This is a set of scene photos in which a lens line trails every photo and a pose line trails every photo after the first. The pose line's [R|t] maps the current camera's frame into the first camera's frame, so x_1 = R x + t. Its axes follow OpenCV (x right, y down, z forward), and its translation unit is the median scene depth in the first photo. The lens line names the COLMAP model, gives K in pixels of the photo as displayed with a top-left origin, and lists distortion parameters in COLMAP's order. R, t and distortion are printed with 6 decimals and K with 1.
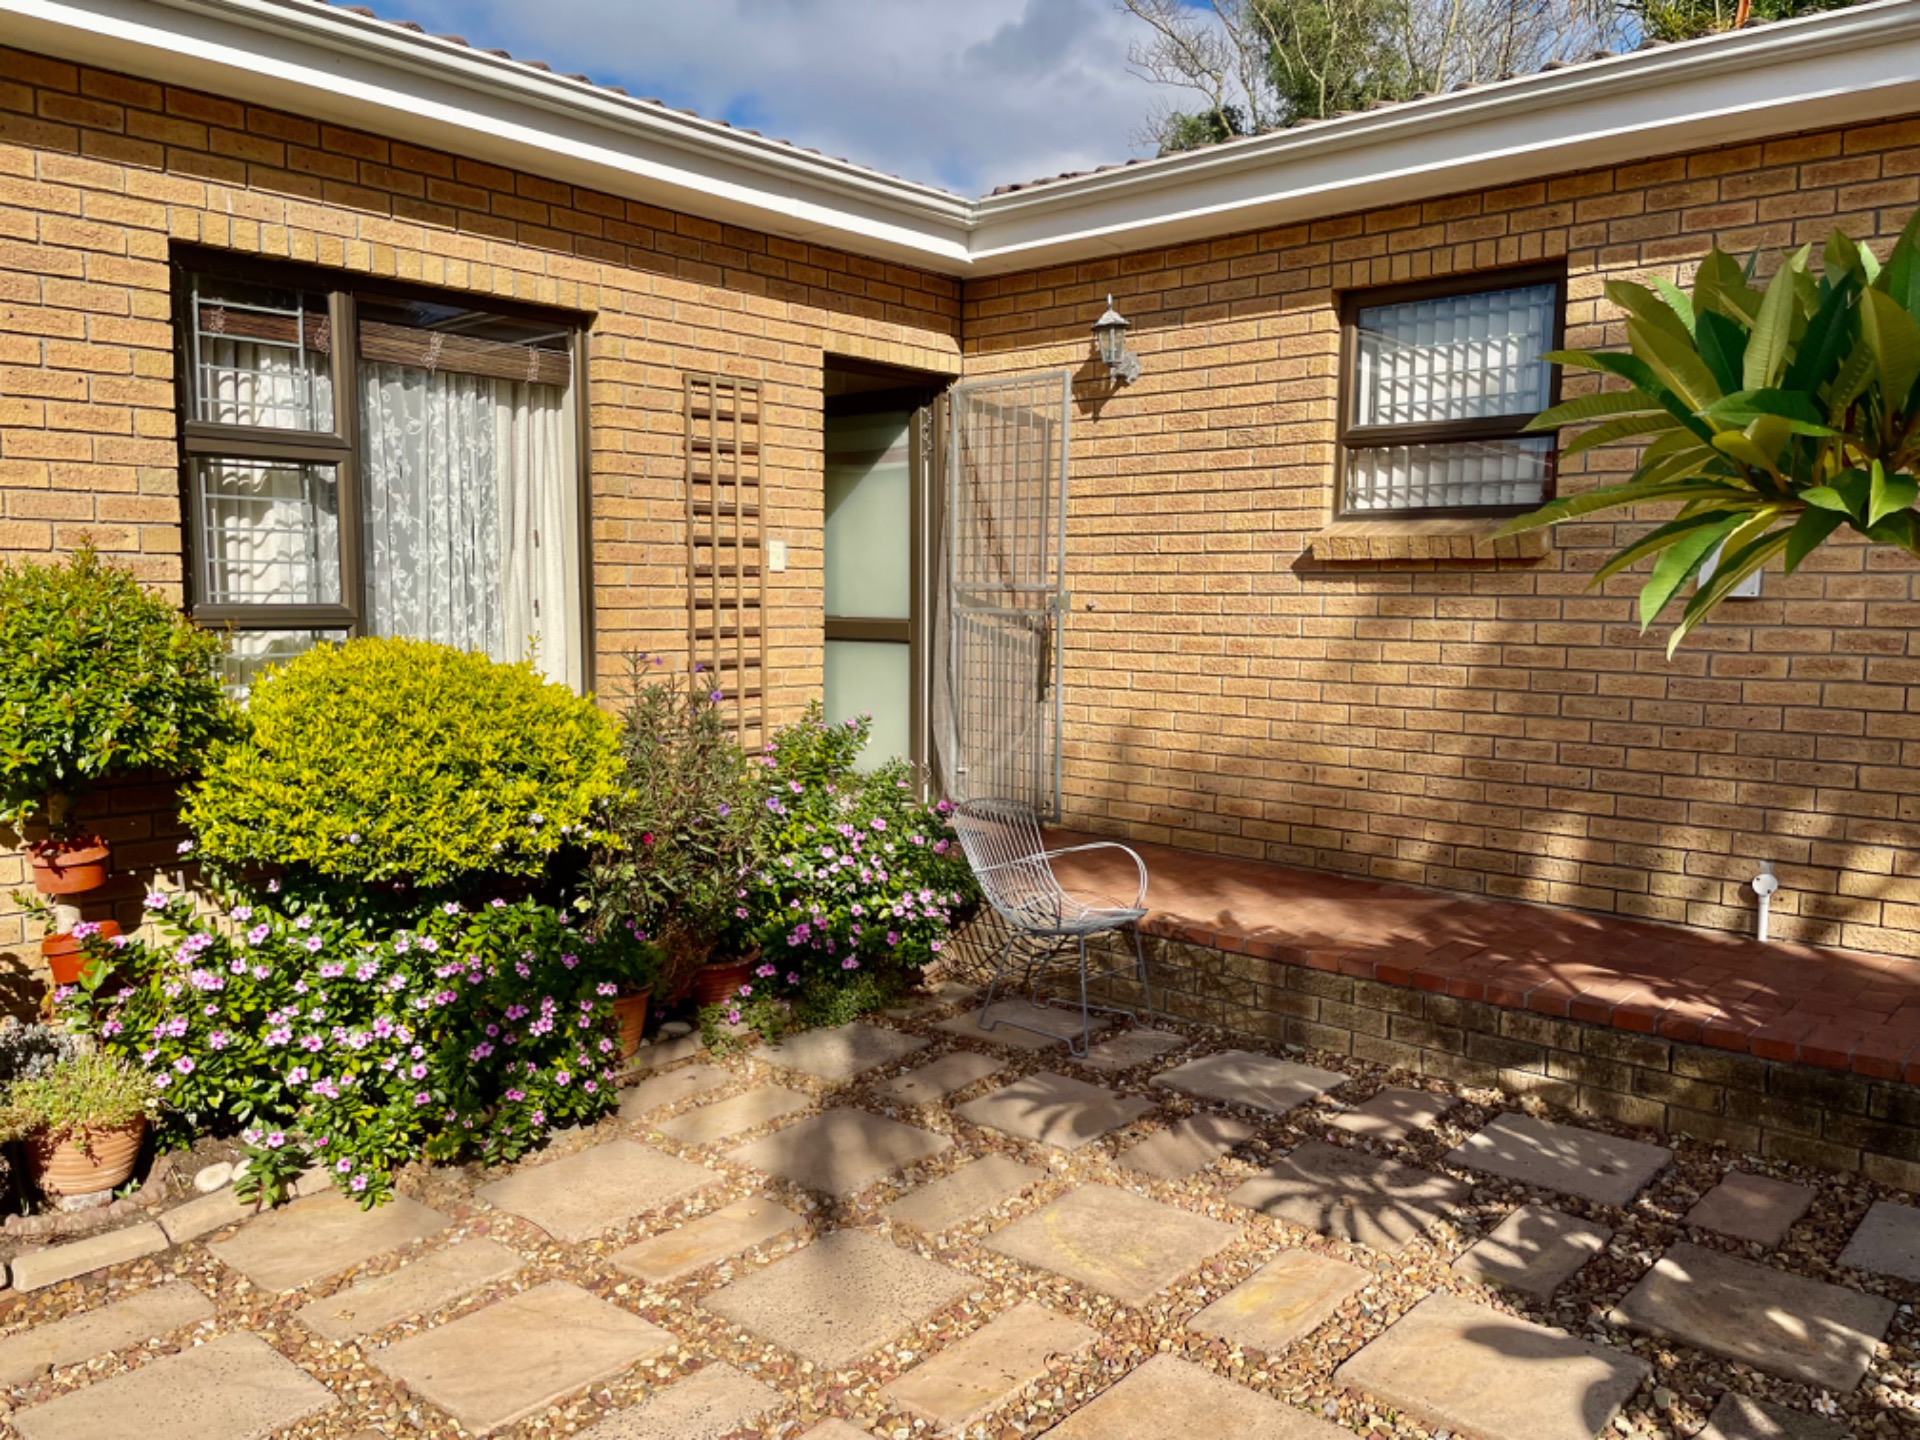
lens RADIAL K [[1460.3, 0, 960.0], [0, 1460.3, 720.0], [0, 0, 1]] dist [0.070680, -0.077742]
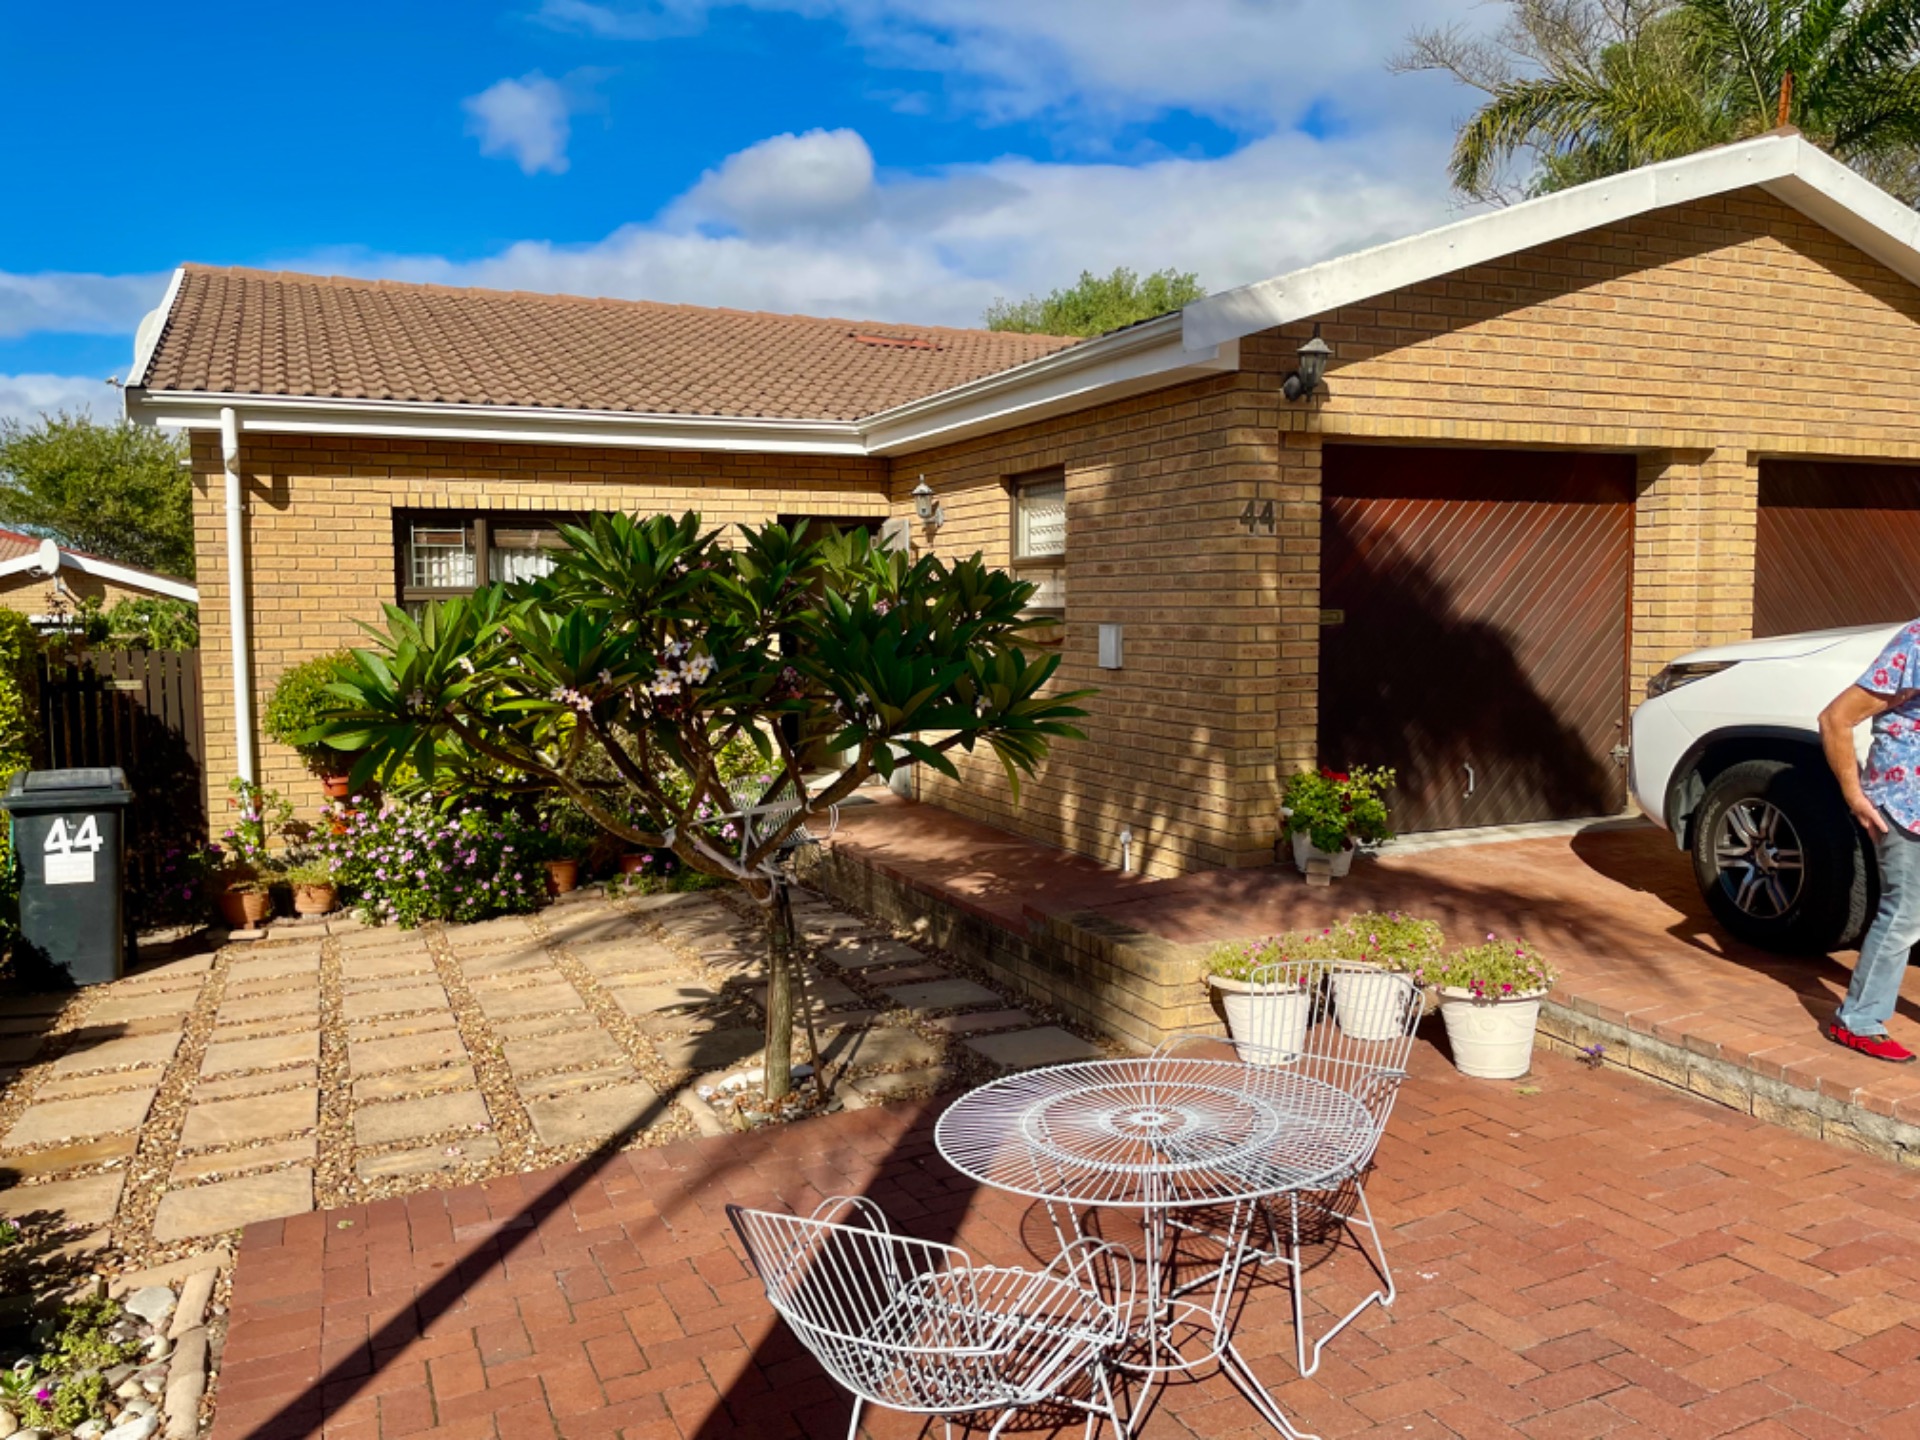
lens RADIAL K [[1460.3, 0, 960.0], [0, 1460.3, 720.0], [0, 0, 1]] dist [0.070680, -0.077742]
pose [[0.909656, 0.017355, -0.415001, 1.052943], [-0.021355, 0.999759, -0.005000, -0.010797], [0.414814, 0.013411, 0.909807, -0.593117]]
